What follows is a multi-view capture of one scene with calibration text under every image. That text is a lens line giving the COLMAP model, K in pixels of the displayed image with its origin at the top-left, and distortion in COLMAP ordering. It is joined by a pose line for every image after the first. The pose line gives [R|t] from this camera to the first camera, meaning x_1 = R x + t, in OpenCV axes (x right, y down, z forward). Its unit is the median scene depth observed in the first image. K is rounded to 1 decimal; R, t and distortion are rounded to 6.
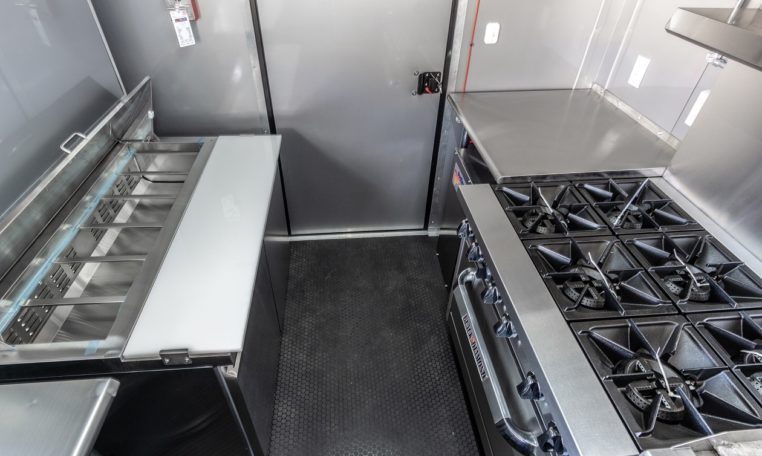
lens RADIAL K [[396.7, 0, 377.0], [0, 396.7, 229.9], [0, 0, 1]] dist [0.001766, 0.002028]
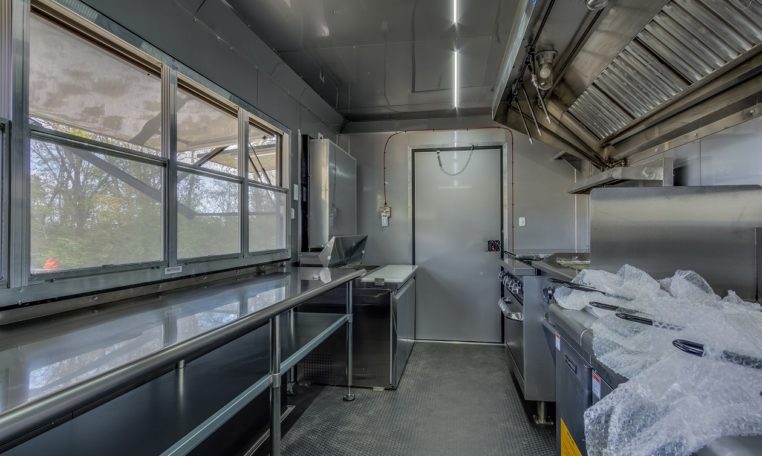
lens RADIAL K [[396.7, 0, 386.8], [0, 396.7, 227.9], [0, 0, 1]] dist [0.001766, 0.002028]
pose [[0.965153, -0.029018, -0.260071, 0.133245], [-0.147406, 0.760874, -0.631936, 0.898869], [0.216219, 0.648251, 0.730082, -0.625685]]
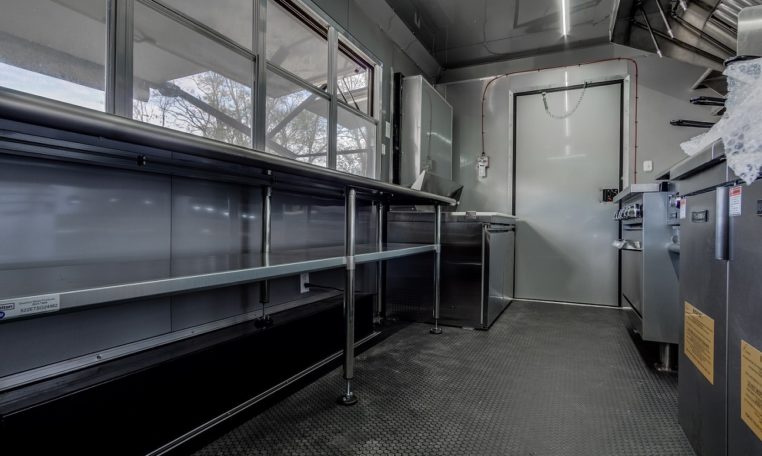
lens RADIAL K [[396.7, 0, 385.4], [0, 396.7, 225.7], [0, 0, 1]] dist [0.001766, 0.002028]
pose [[0.863638, -0.012949, -0.503946, 0.155455], [-0.318003, 0.761682, -0.564548, 1.021688], [0.391157, 0.647822, 0.653700, -0.429336]]
